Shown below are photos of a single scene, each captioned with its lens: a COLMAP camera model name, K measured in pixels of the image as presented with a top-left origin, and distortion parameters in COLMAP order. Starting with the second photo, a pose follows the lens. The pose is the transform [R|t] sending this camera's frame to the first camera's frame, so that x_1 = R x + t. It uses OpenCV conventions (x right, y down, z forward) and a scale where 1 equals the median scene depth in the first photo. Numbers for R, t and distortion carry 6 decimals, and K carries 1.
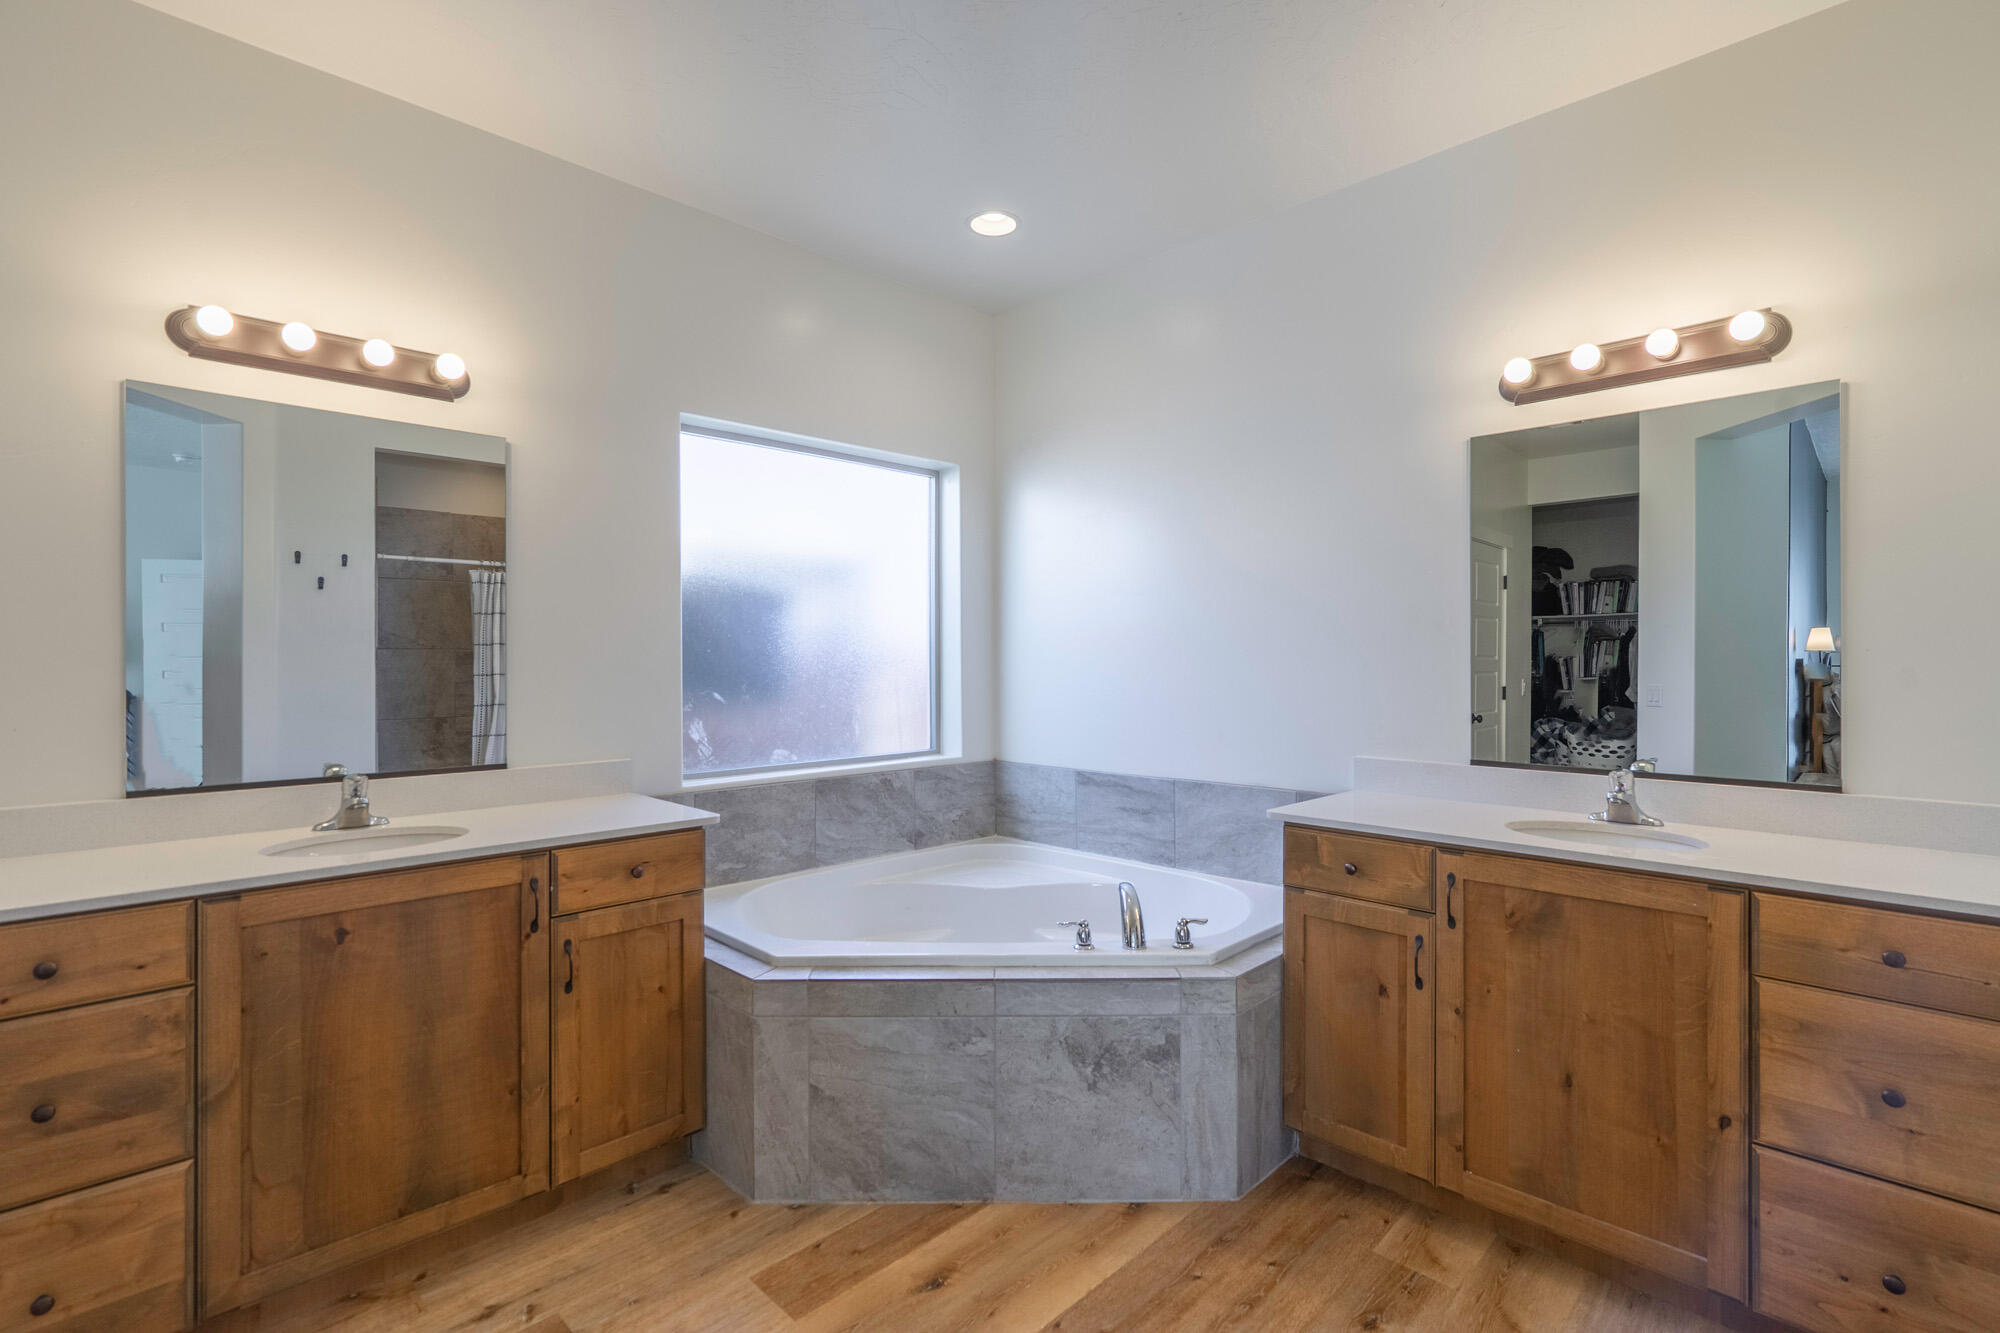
lens RADIAL K [[955.7, 0, 1008.0], [0, 955.7, 661.5], [0, 0, 1]] dist [0.000420, 0.000304]
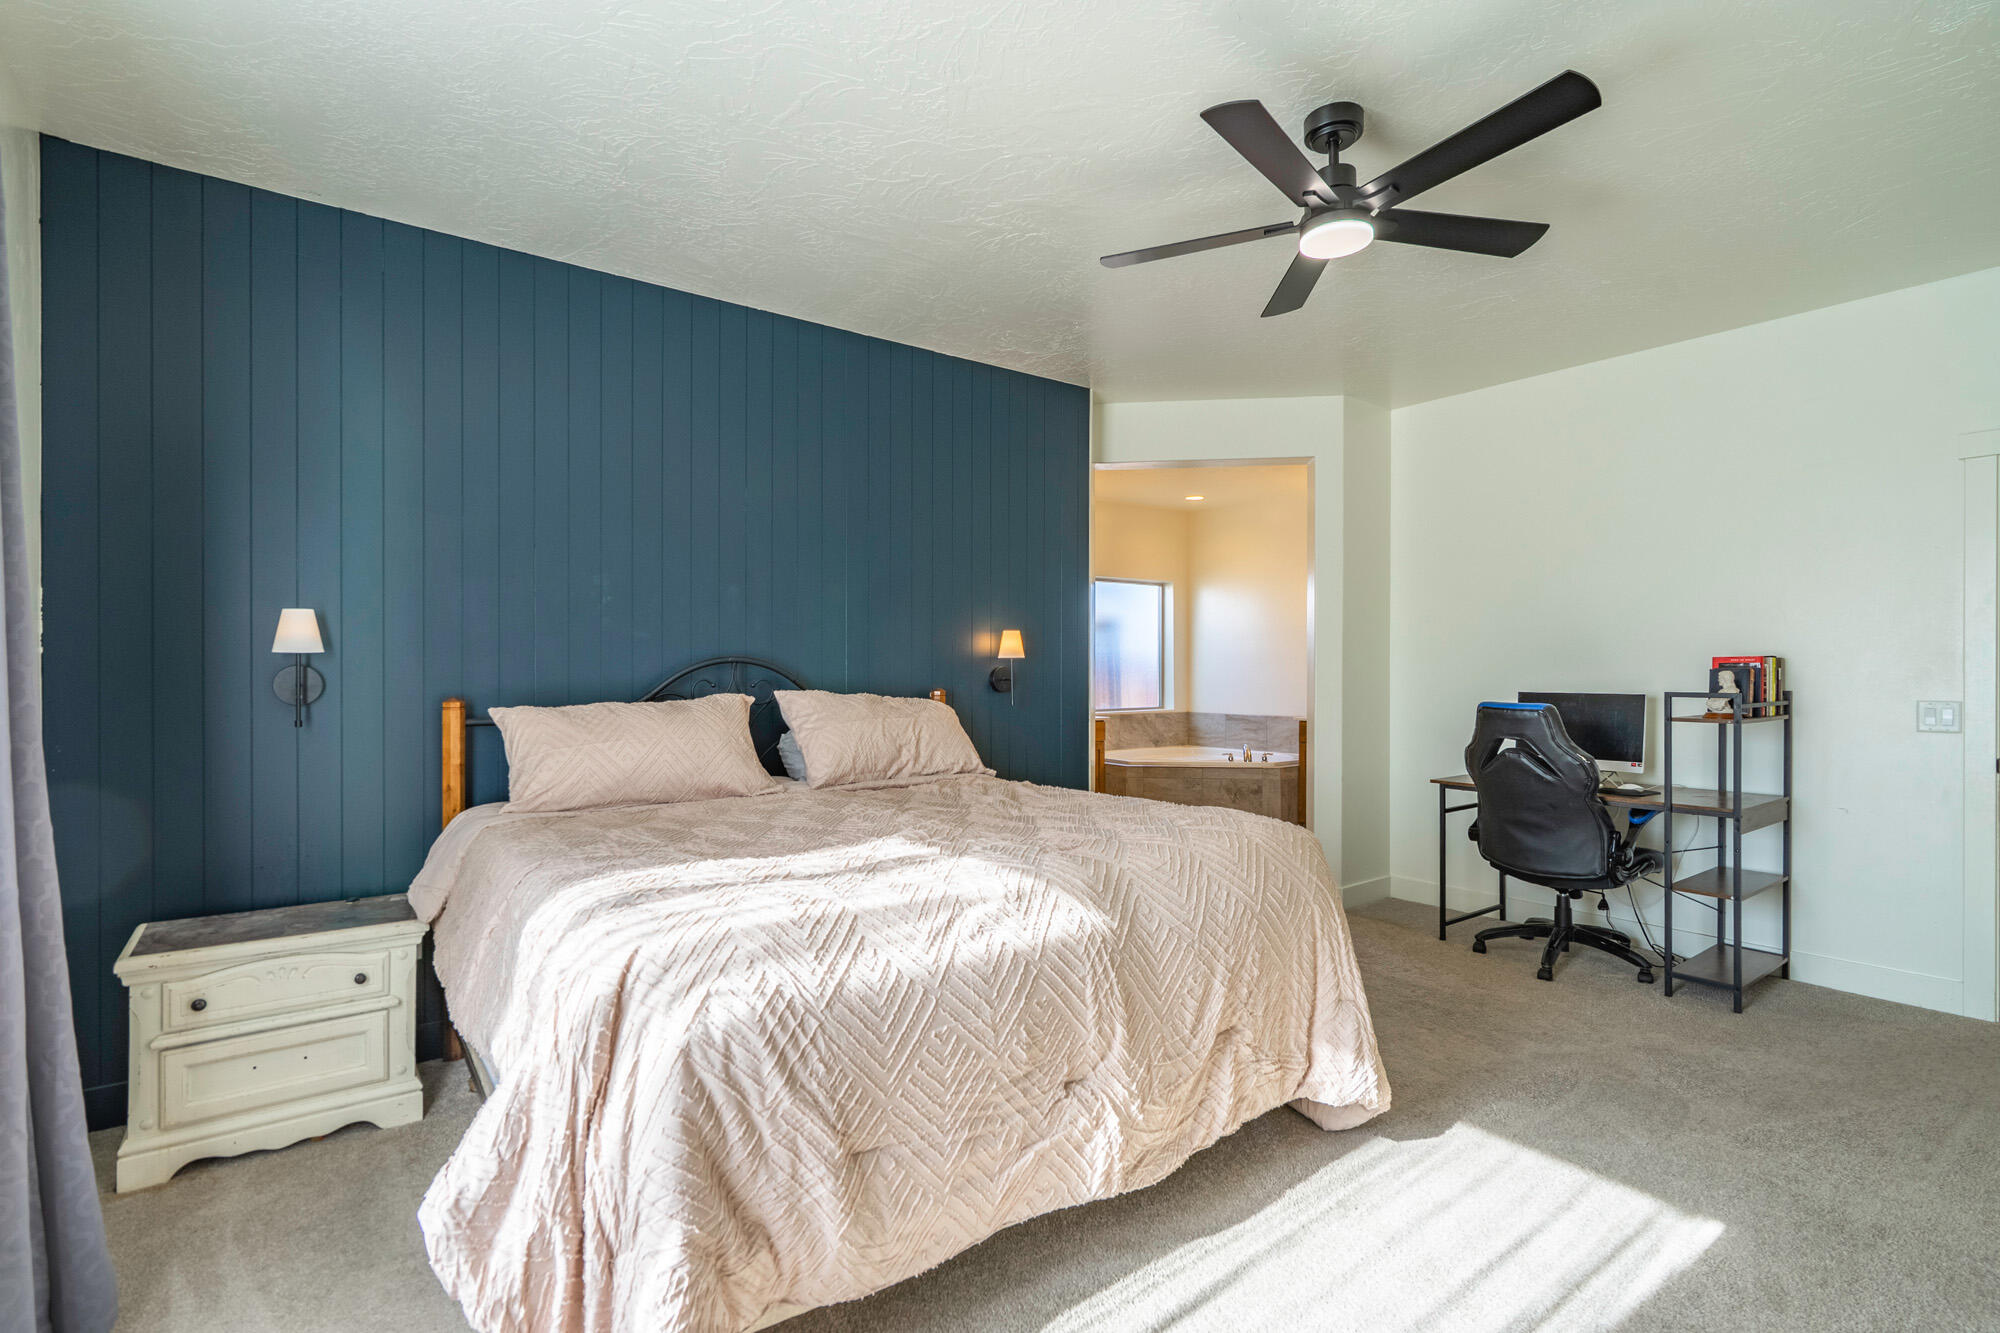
lens RADIAL K [[955.7, 0, 1008.0], [0, 955.7, 661.5], [0, 0, 1]] dist [0.000420, 0.000304]
pose [[0.990765, 0.002561, -0.135564, -0.139593], [-0.003738, 0.999958, -0.008428, 0.006356], [0.135537, 0.008856, 0.990733, -1.390408]]
